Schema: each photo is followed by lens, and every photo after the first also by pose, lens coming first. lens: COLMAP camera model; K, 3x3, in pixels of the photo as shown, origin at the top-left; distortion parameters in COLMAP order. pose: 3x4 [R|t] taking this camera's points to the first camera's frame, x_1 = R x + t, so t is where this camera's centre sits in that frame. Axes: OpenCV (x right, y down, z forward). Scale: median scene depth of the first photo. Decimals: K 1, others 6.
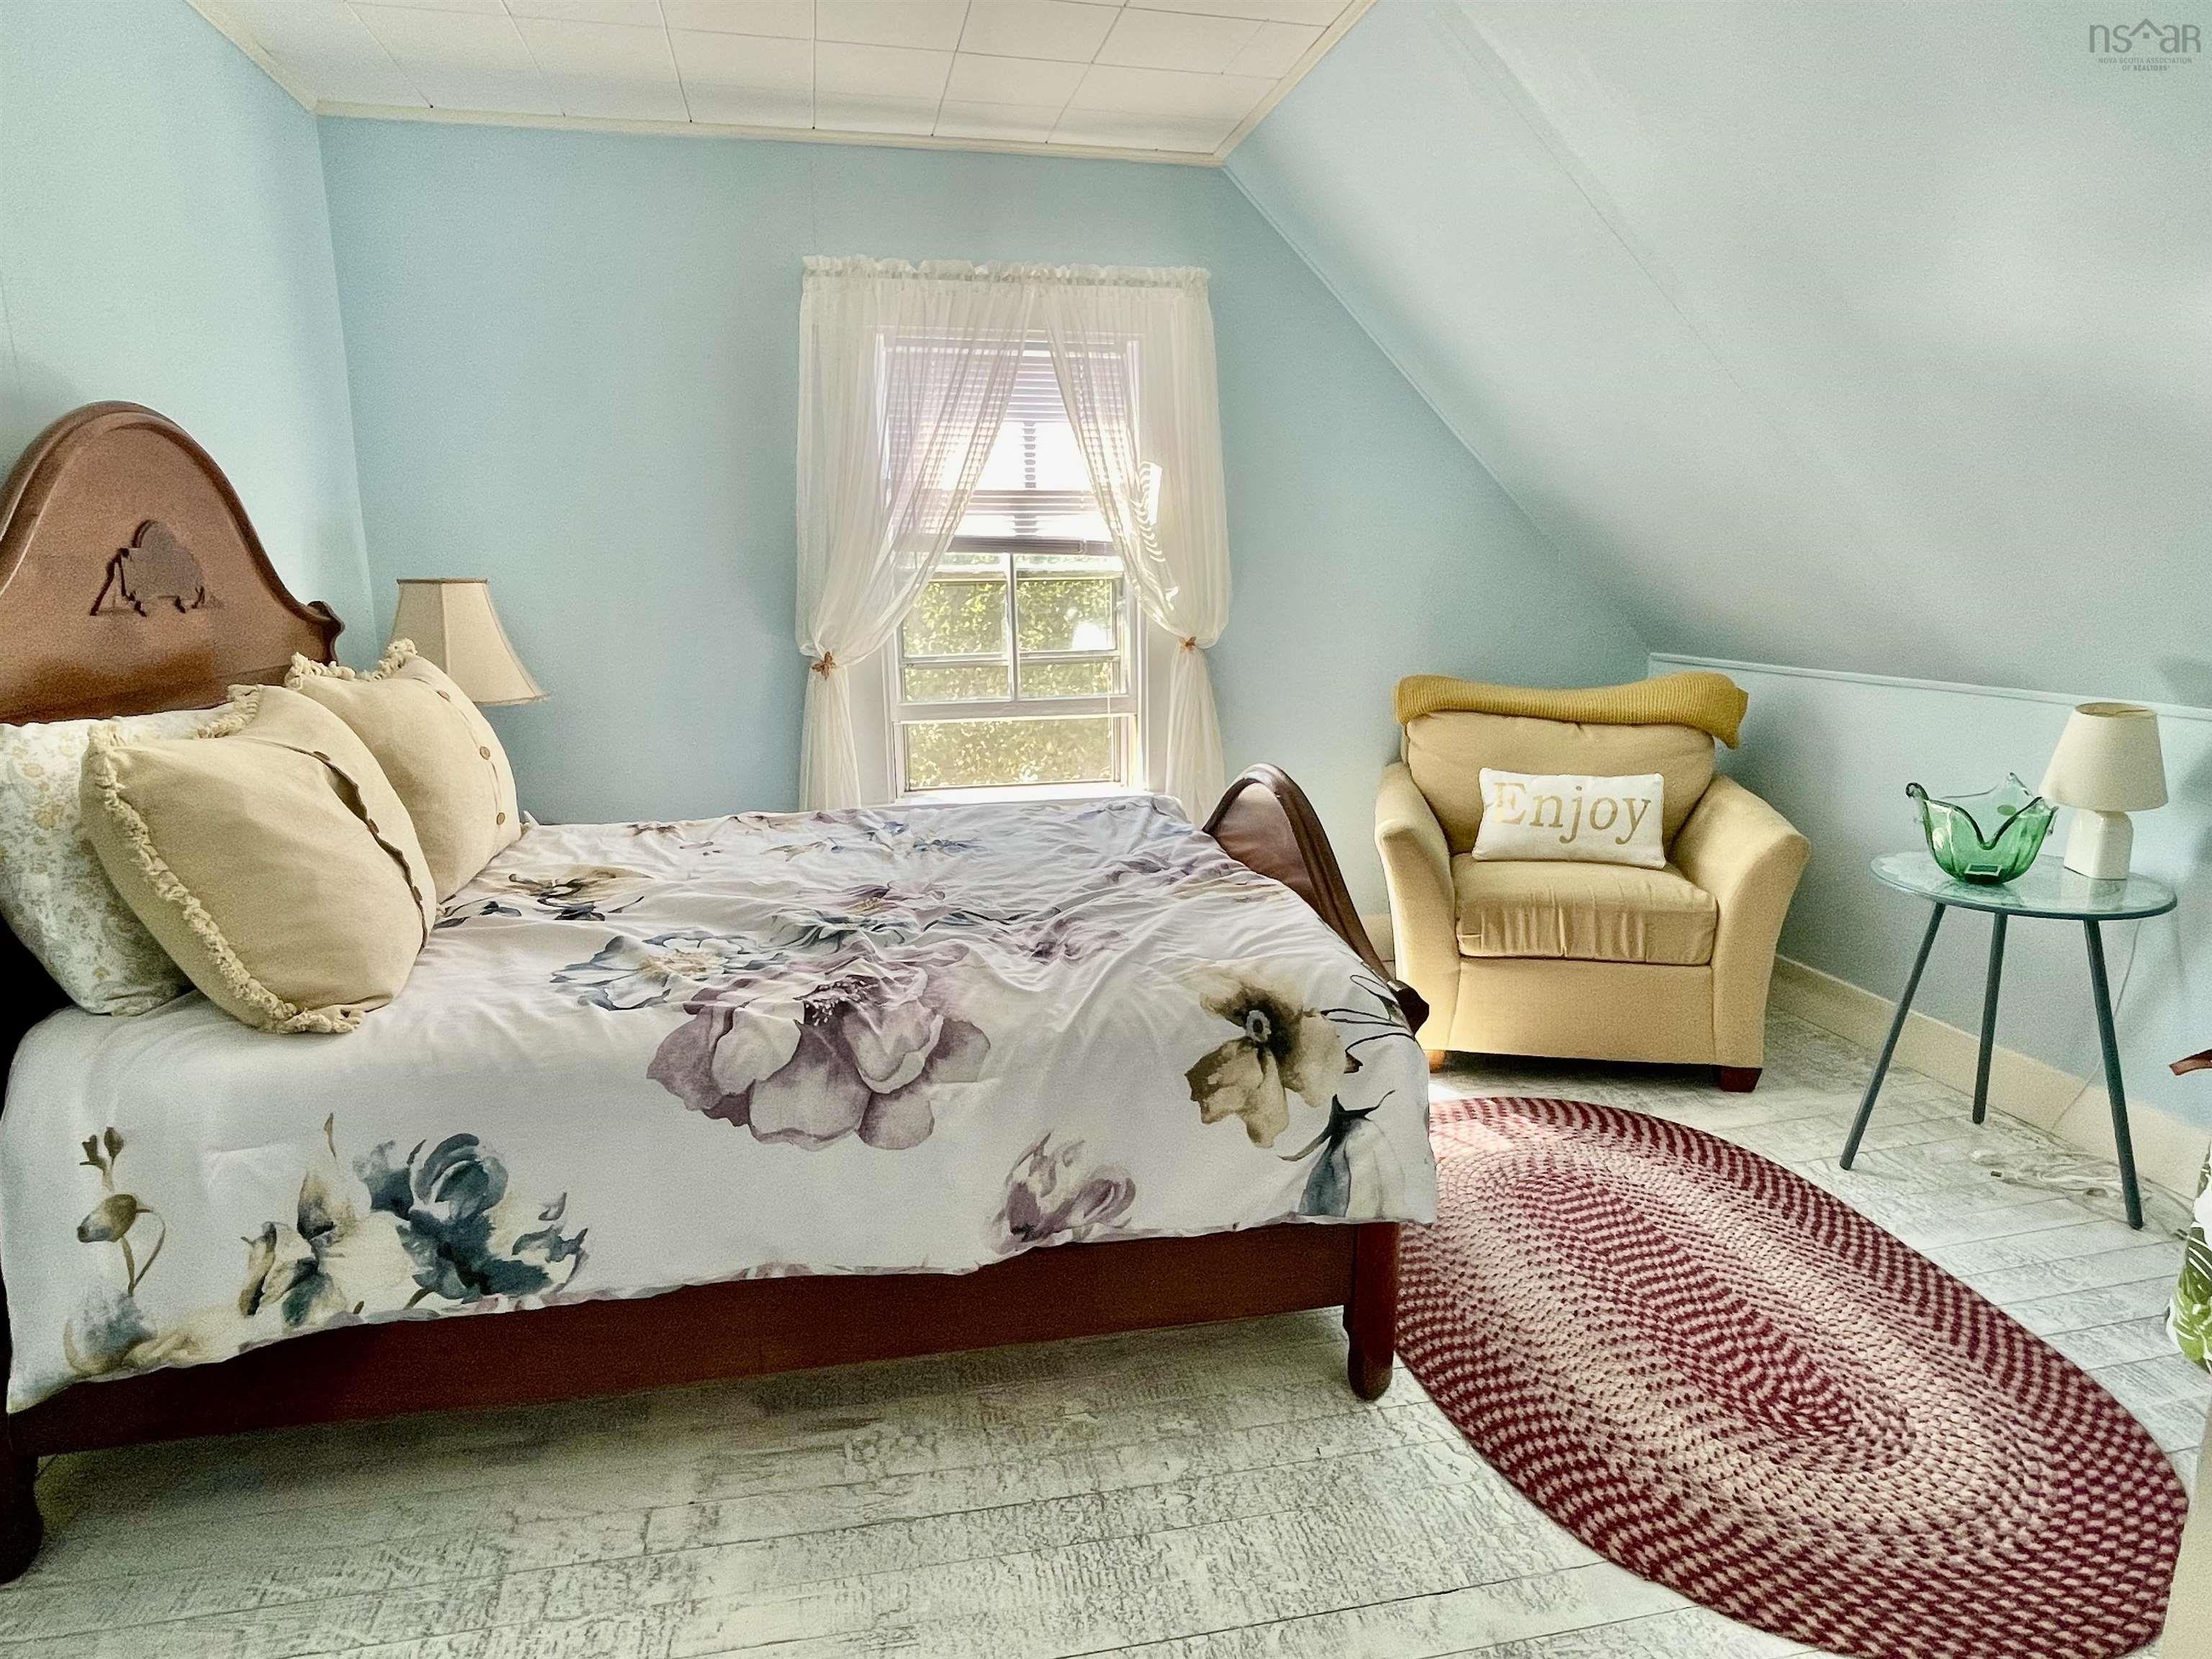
lens RADIAL K [[1260.6, 0, 1106.0], [0, 1260.6, 829.5], [0, 0, 1]] dist [0.001095, 0.001490]
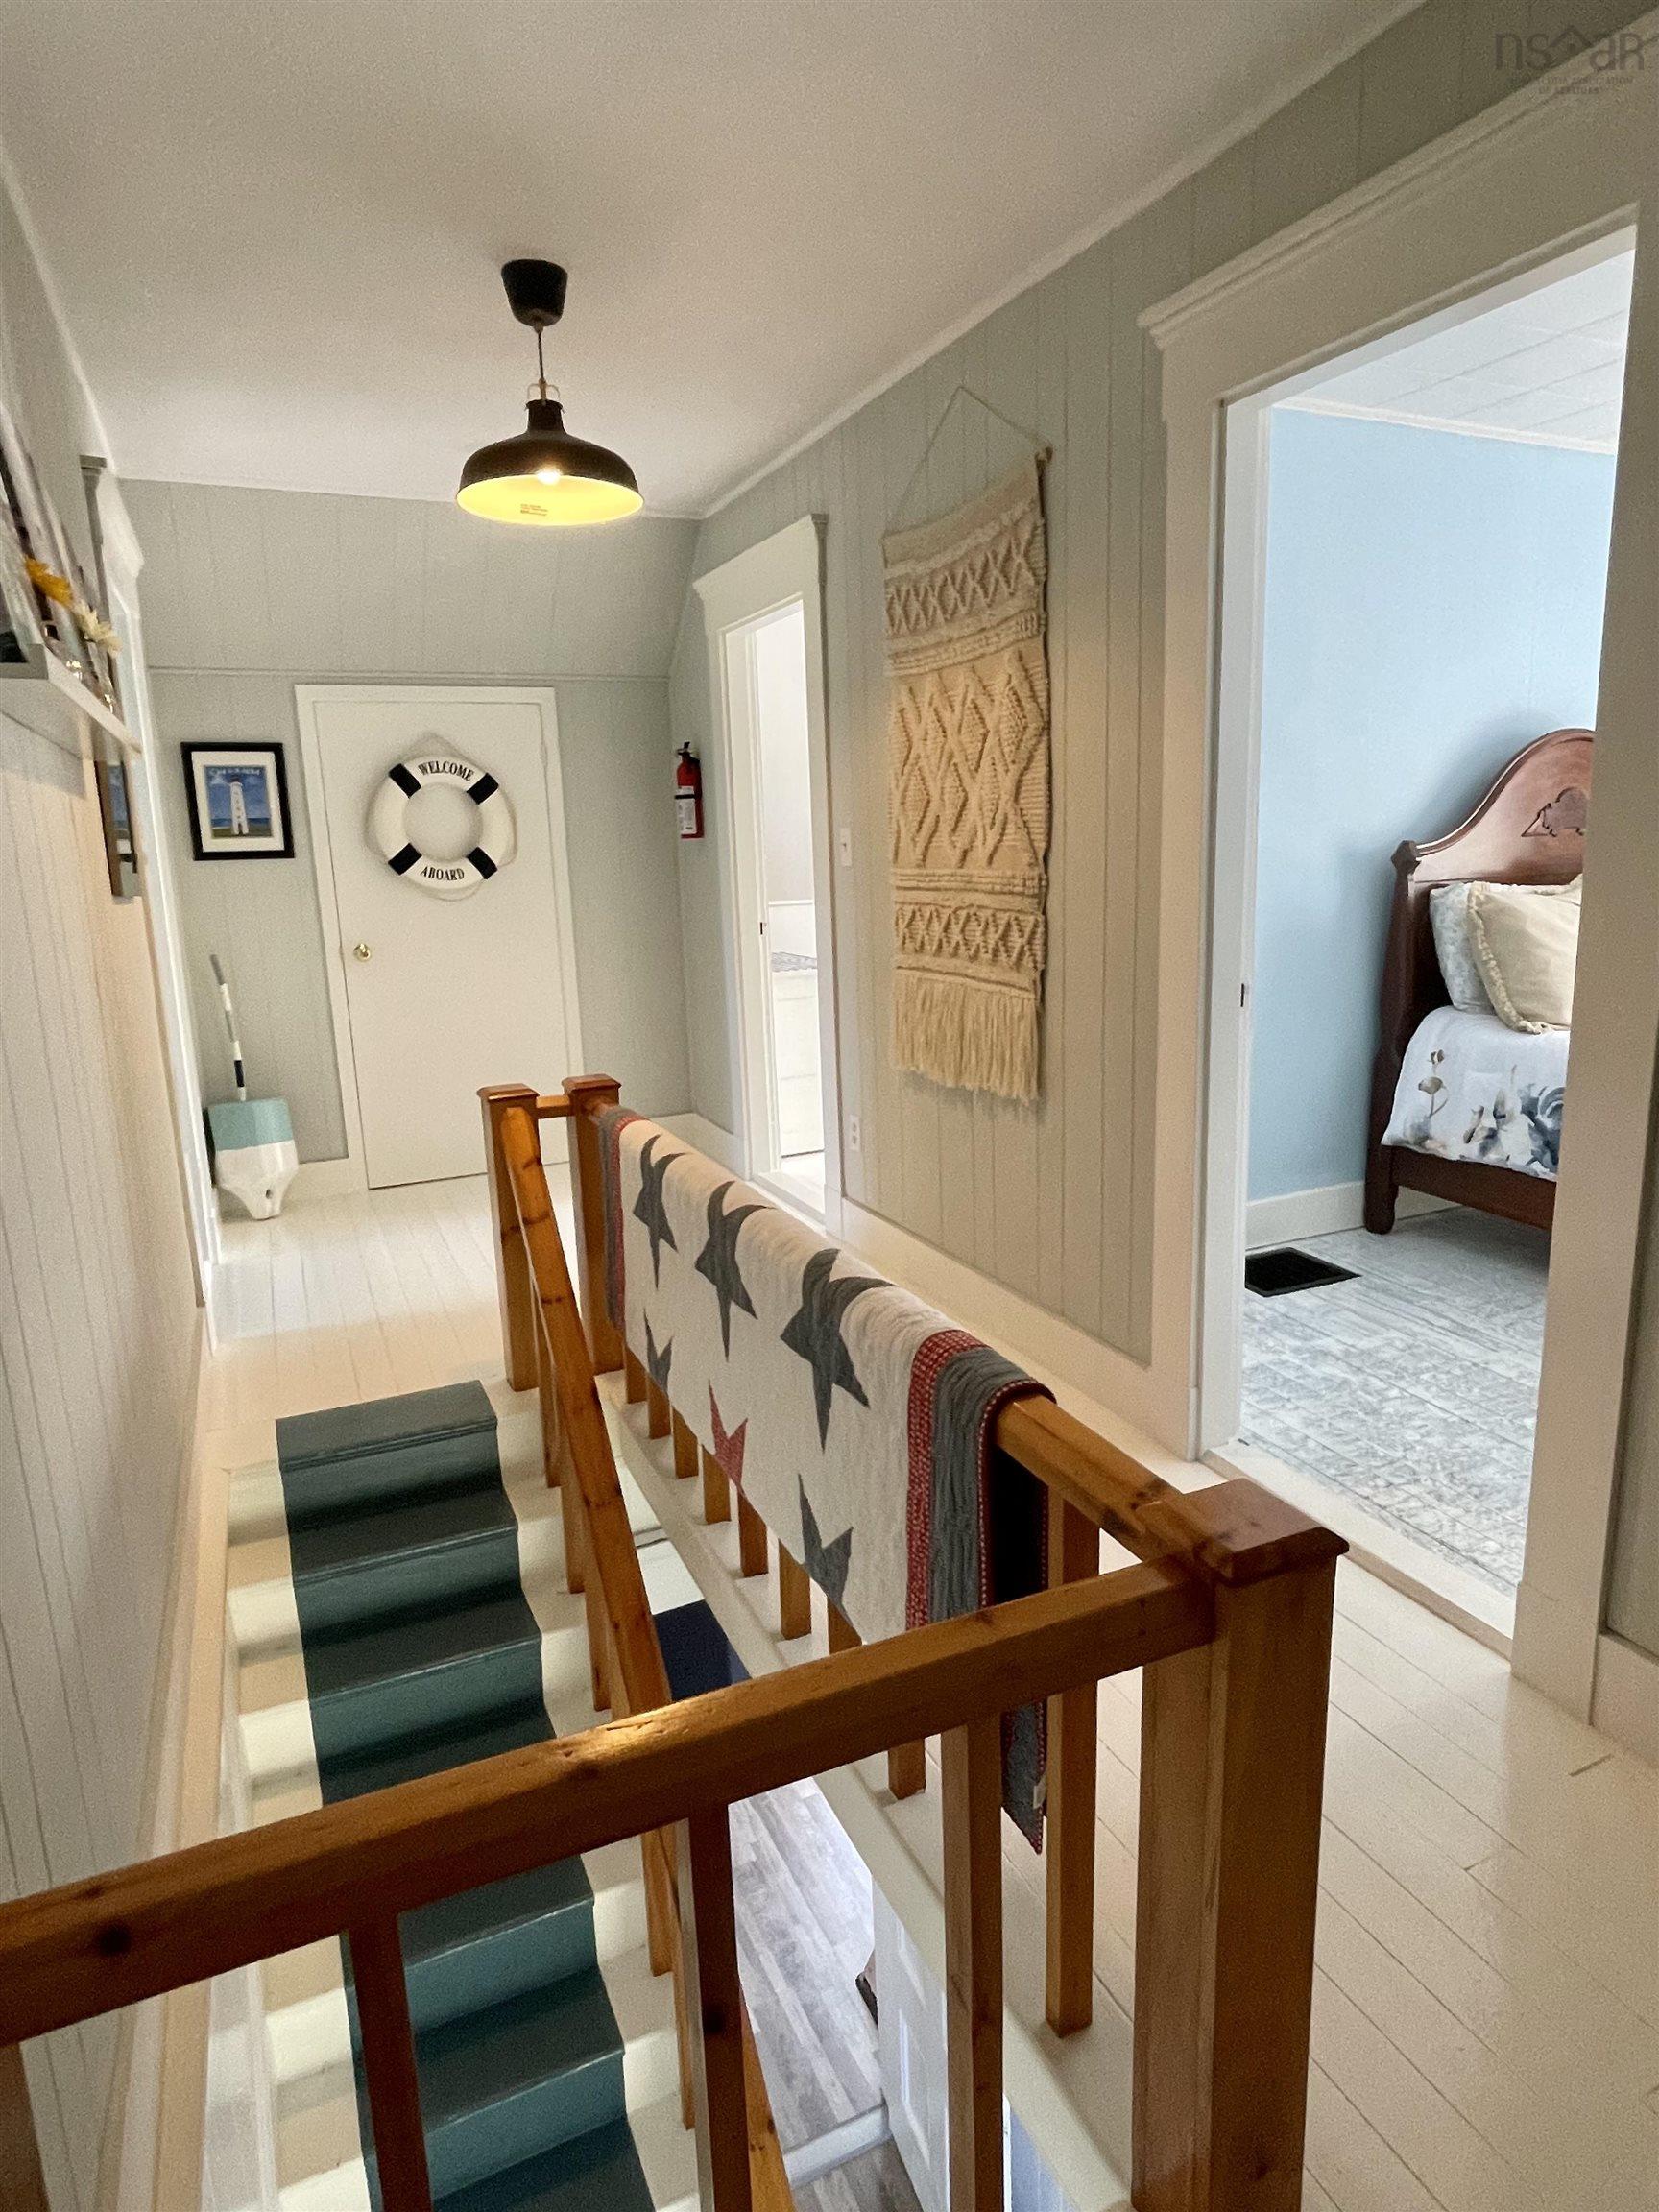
lens RADIAL K [[1260.6, 0, 829.5], [0, 1260.6, 1106.0], [0, 0, 1]] dist [0.001095, 0.001490]
pose [[0.227929, 0.206825, -0.951458, 1.215897], [-0.163216, 0.971468, 0.172075, 0.110074], [0.959900, 0.116072, 0.255183, -0.702617]]
